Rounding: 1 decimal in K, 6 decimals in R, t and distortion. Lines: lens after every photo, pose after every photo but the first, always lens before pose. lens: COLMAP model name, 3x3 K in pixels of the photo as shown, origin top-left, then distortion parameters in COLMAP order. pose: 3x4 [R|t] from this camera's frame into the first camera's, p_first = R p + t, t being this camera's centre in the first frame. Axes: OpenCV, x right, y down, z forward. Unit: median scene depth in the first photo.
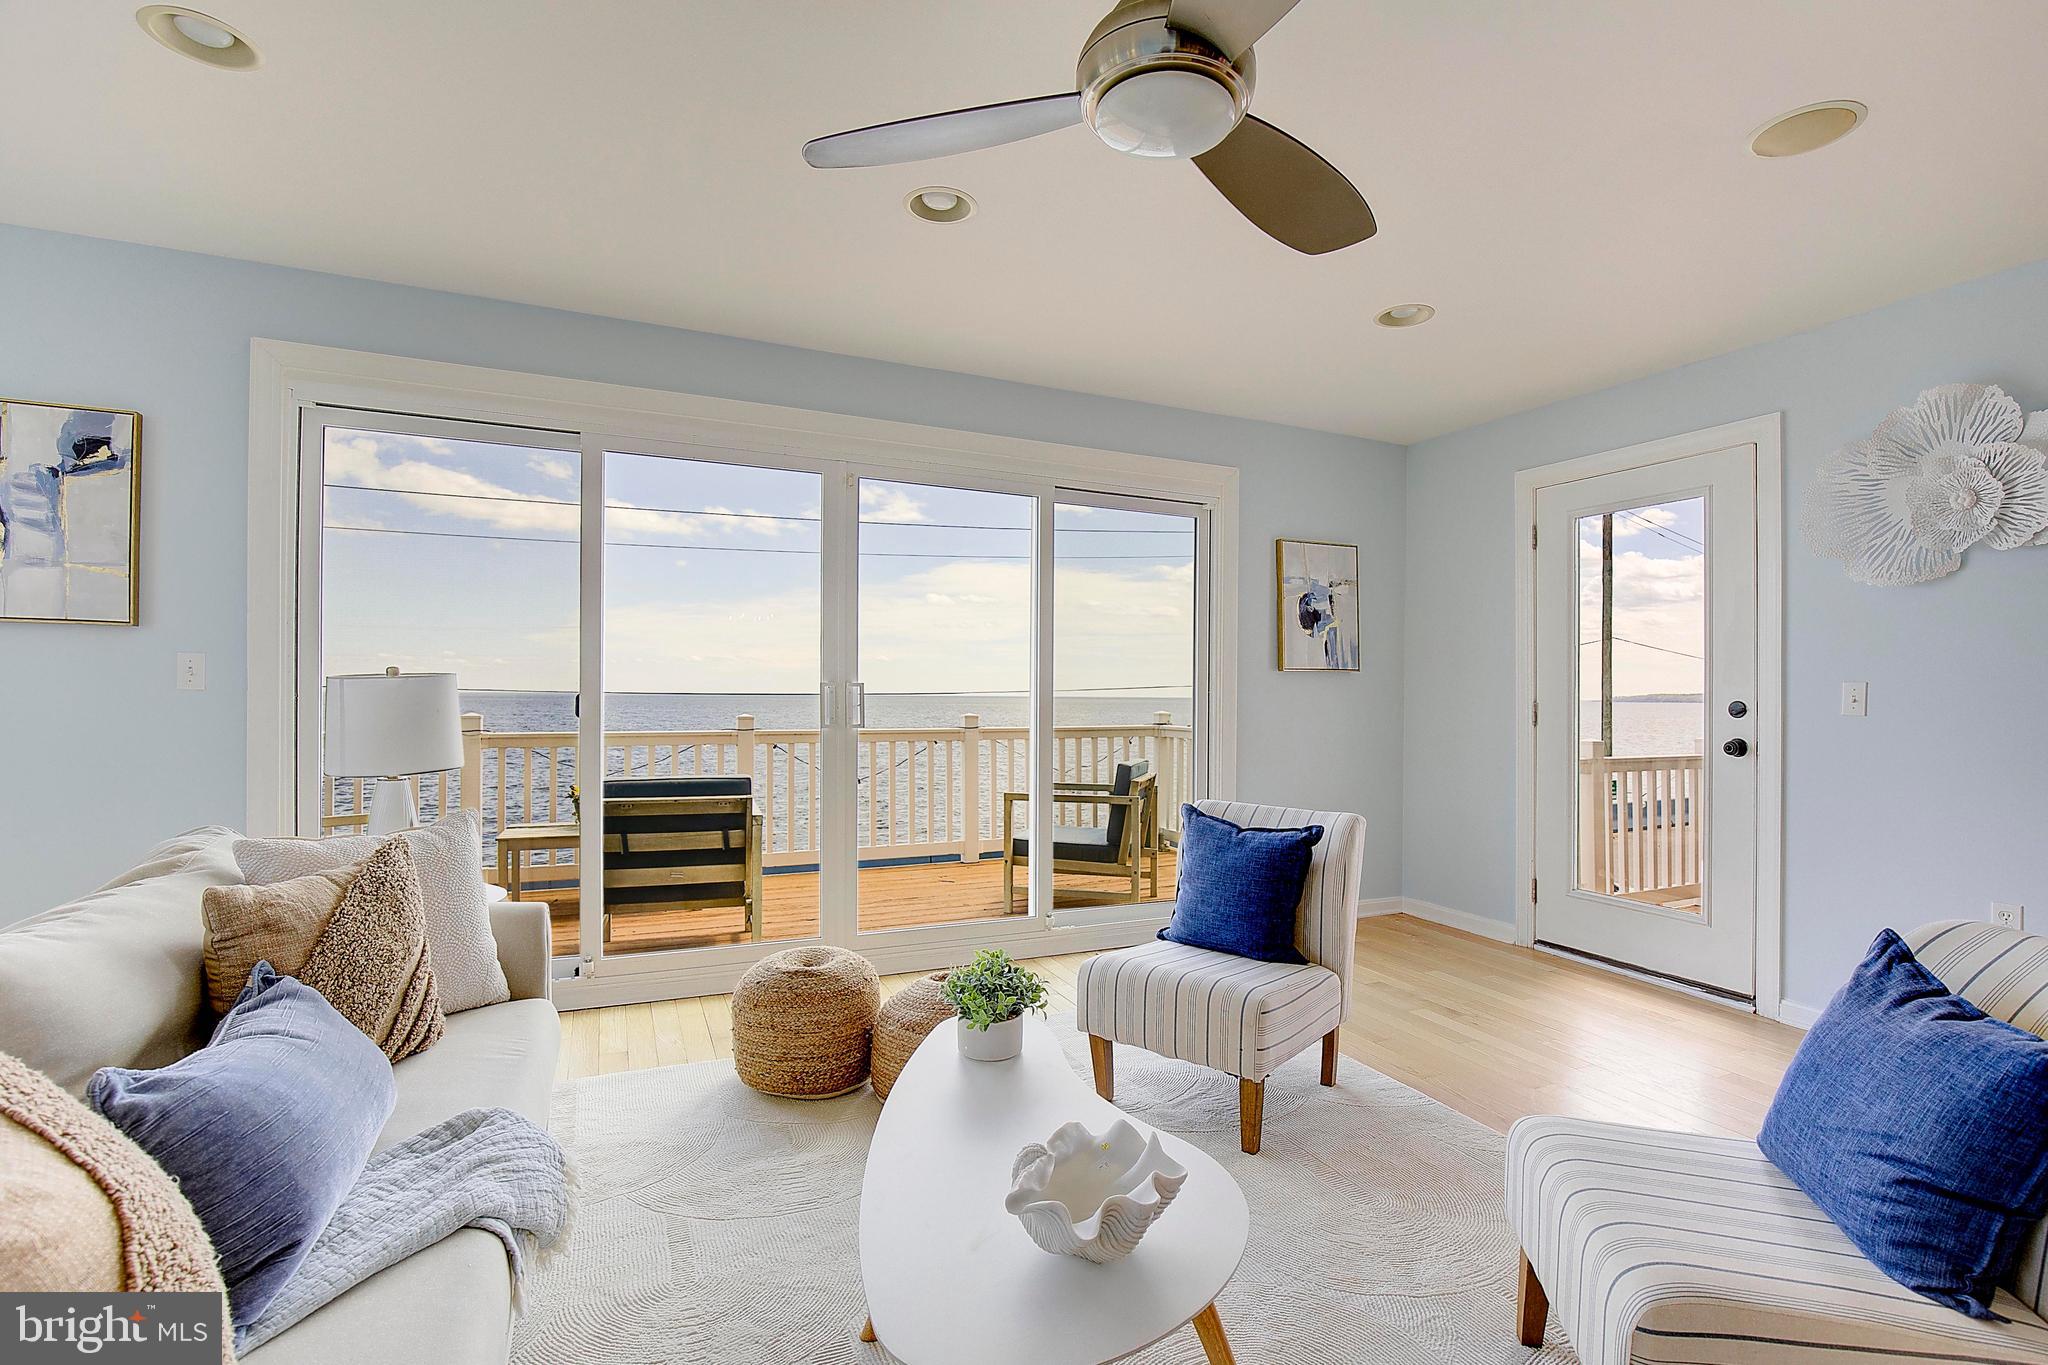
lens RADIAL K [[929.0, 0, 991.4], [0, 929.0, 683.1], [0, 0, 1]] dist [-0.025346, 0.002732]
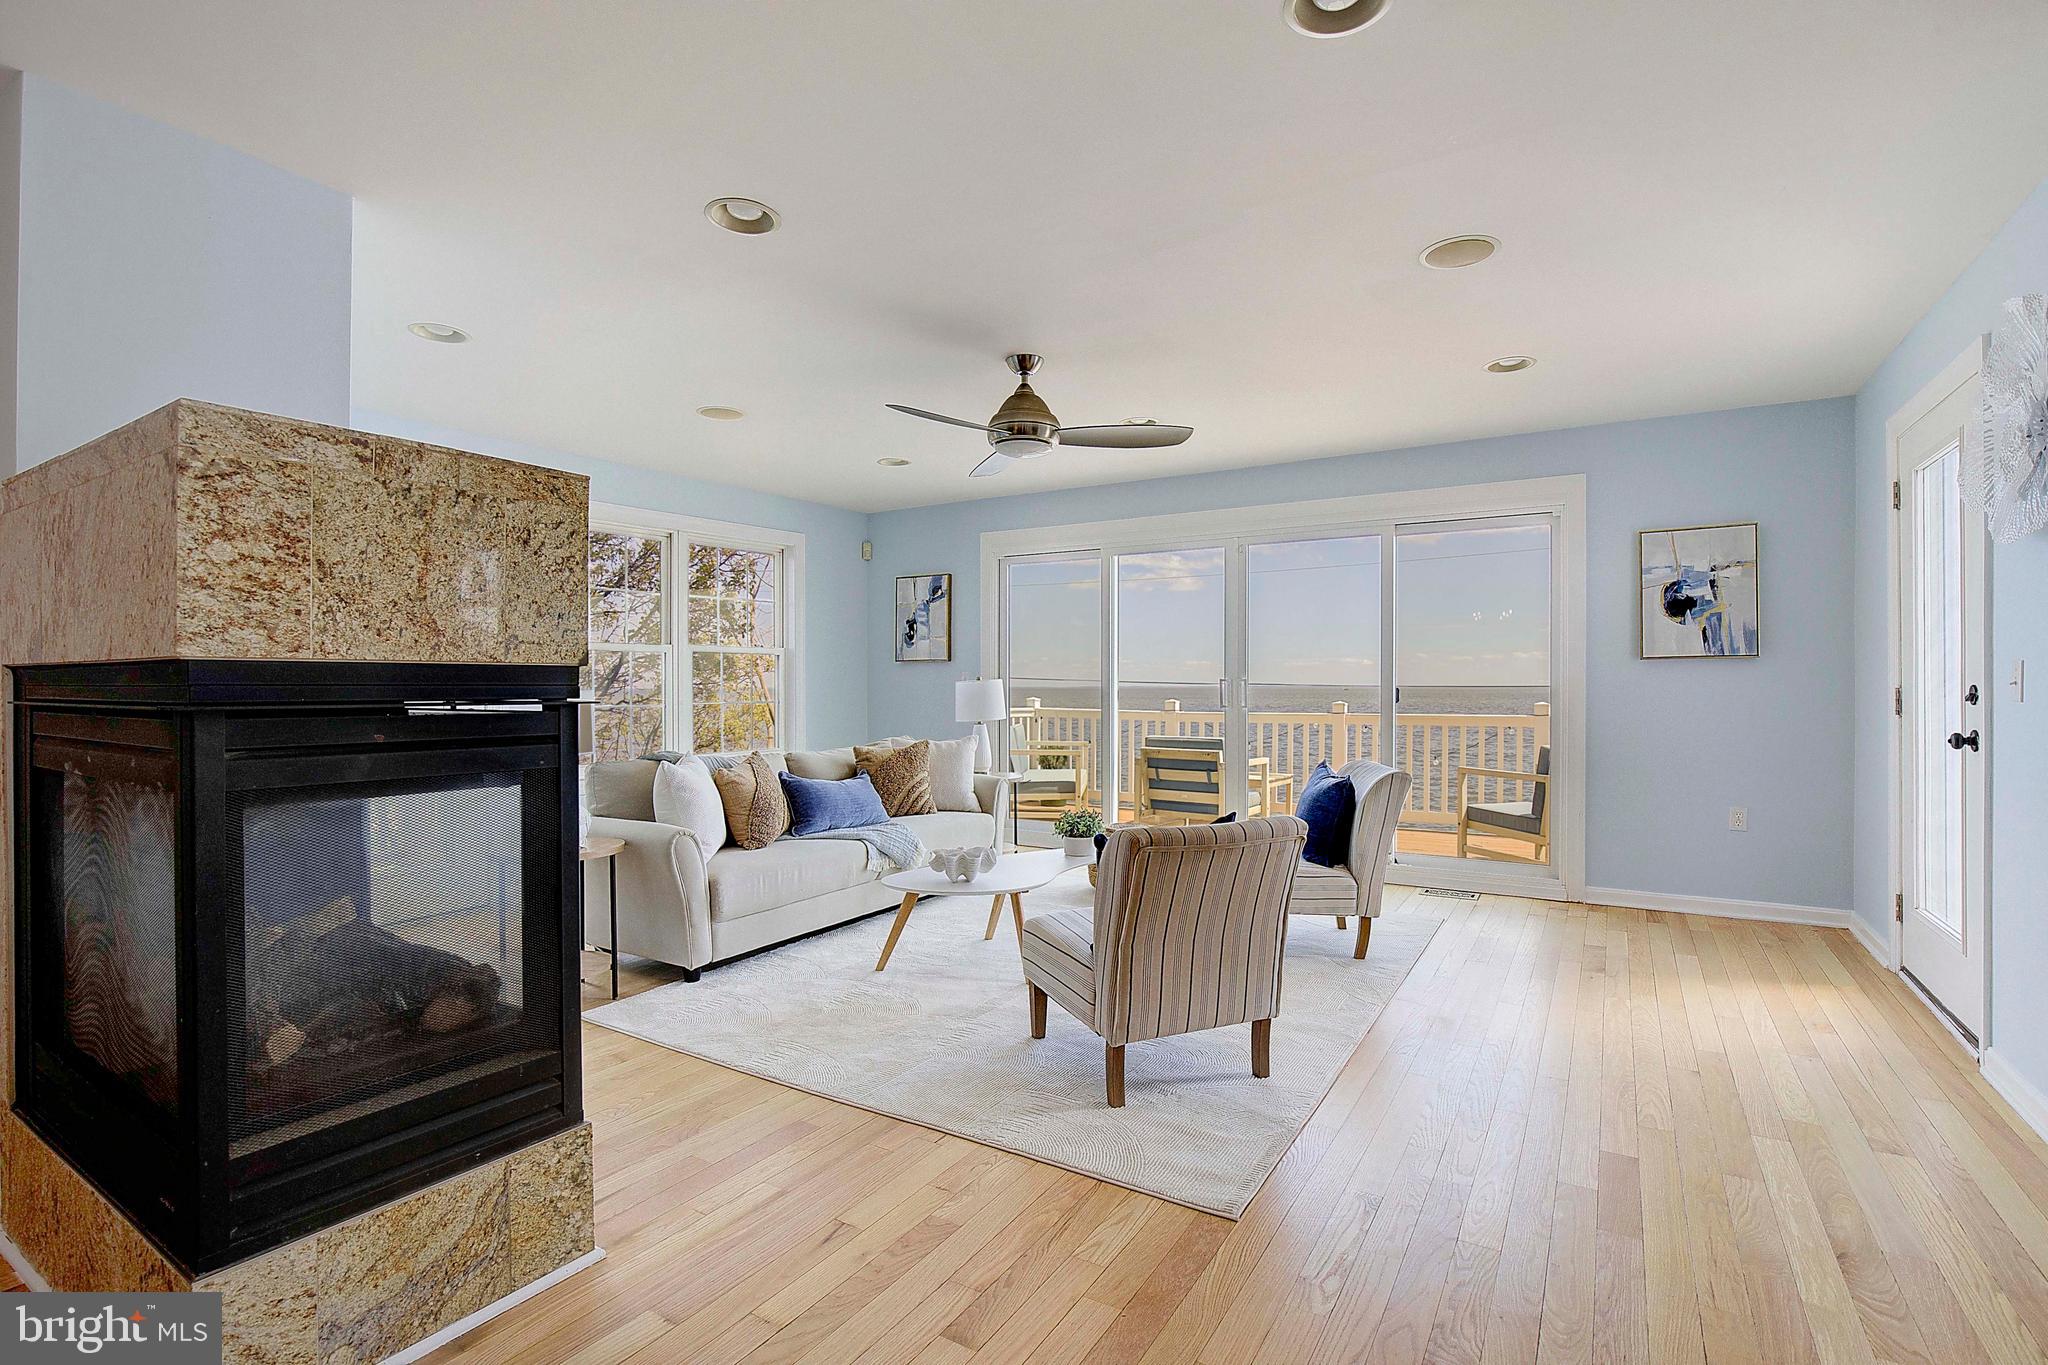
lens RADIAL K [[929.0, 0, 1044.0], [0, 929.0, 683.4], [0, 0, 1]] dist [-0.025346, 0.002732]
pose [[0.568649, -0.012080, -0.822491, 0.876608], [0.017867, 0.999838, -0.002332, 0.004258], [0.822386, -0.013370, 0.568773, -0.144276]]
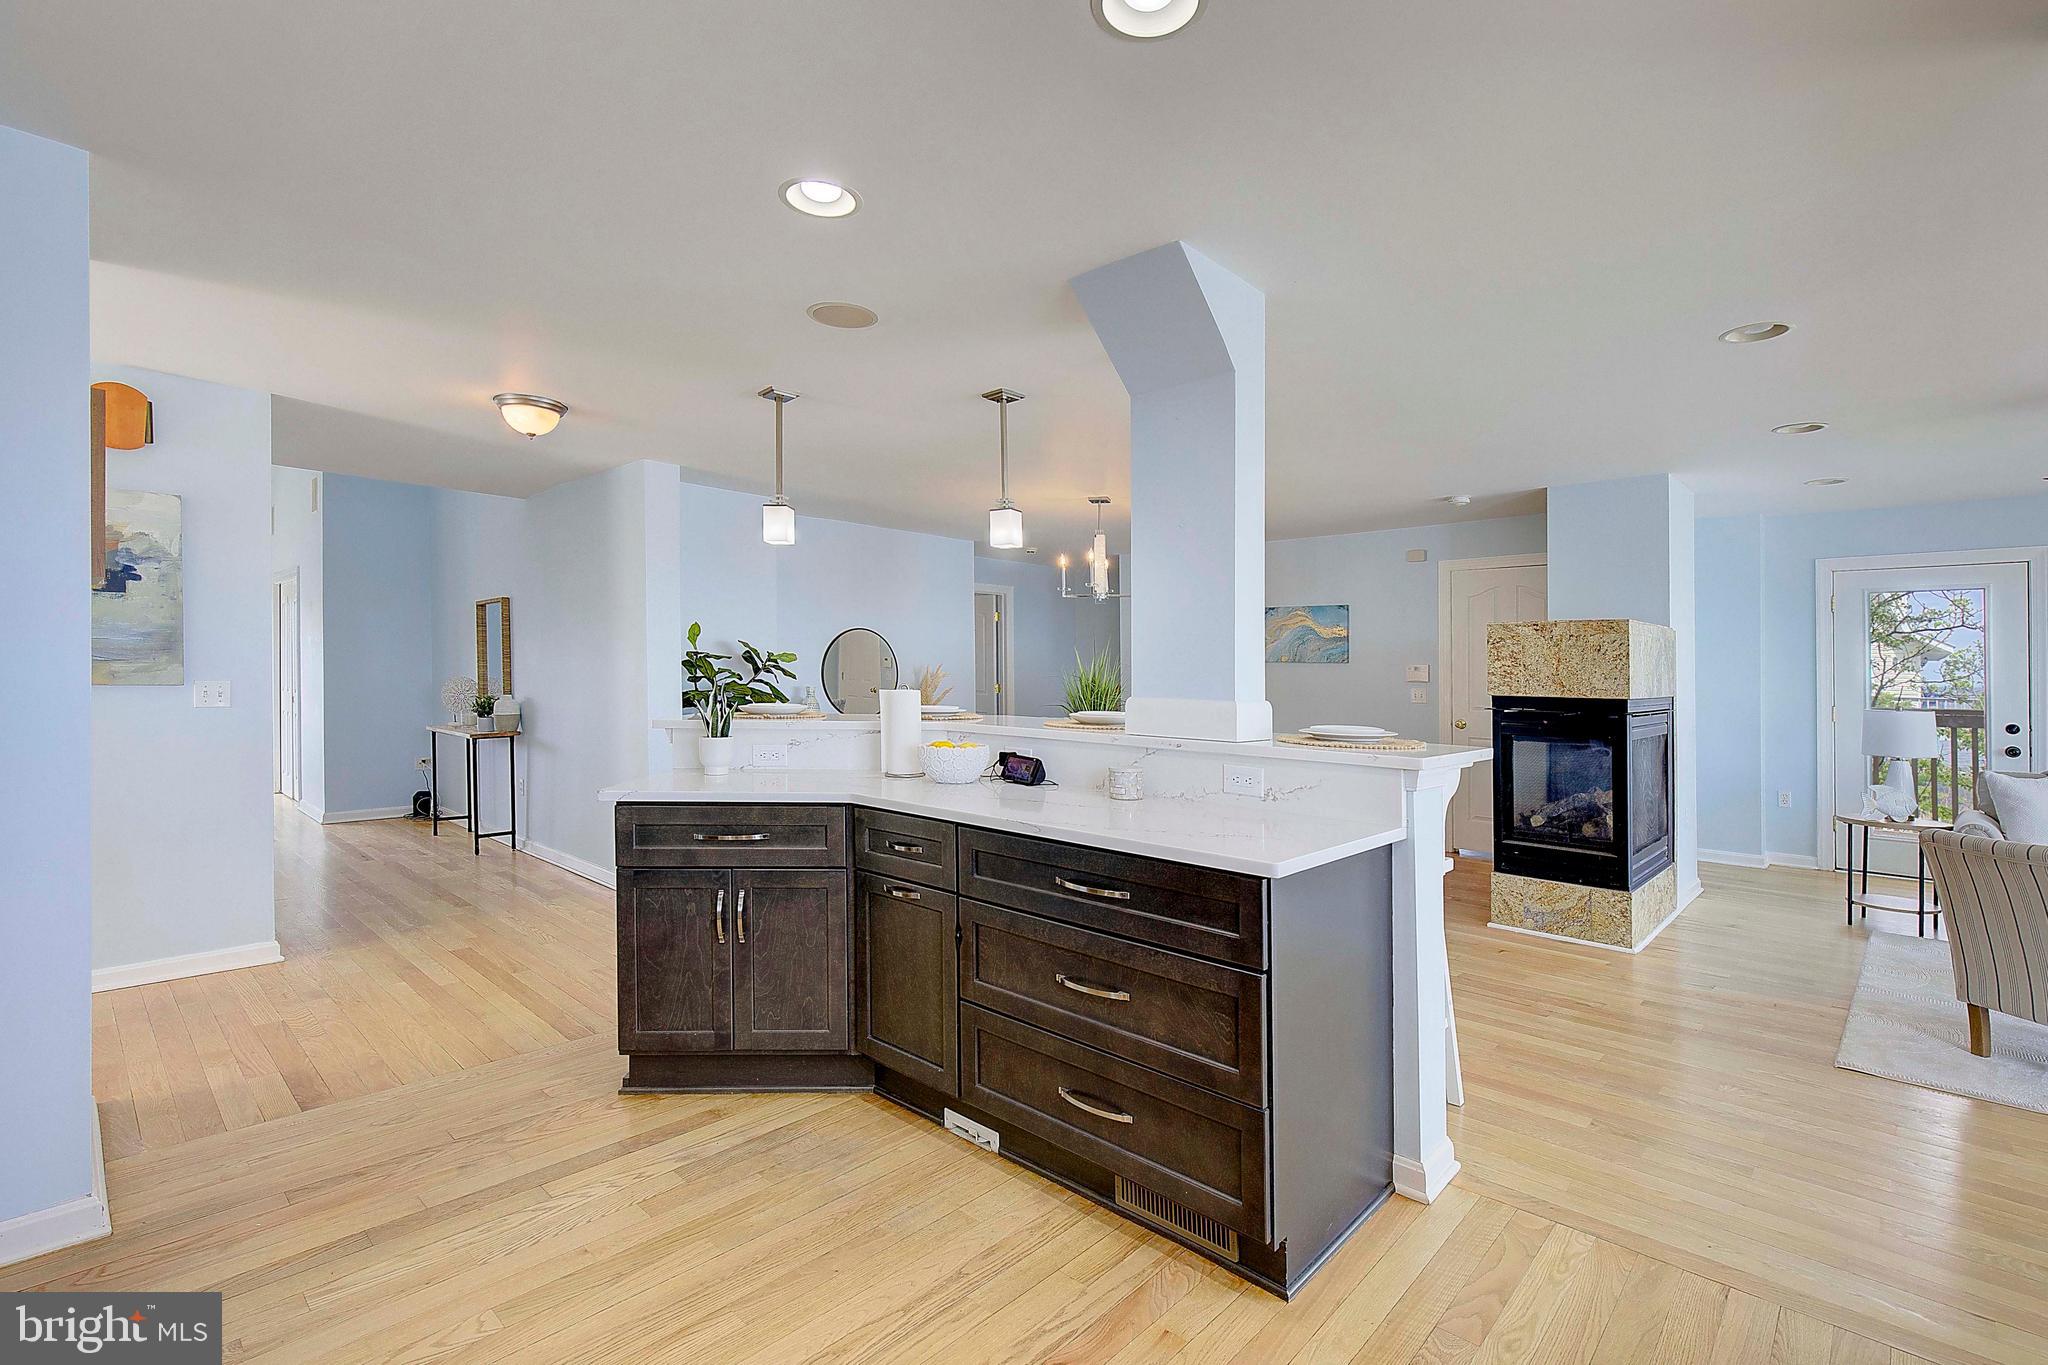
lens RADIAL K [[929.0, 0, 1018.8], [0, 929.0, 668.6], [0, 0, 1]] dist [-0.025346, 0.002732]
pose [[-0.922016, -0.022250, -0.386512, 1.473489], [-0.017275, 0.999717, -0.016341, -0.015484], [0.386766, -0.008390, -0.922140, 0.675219]]
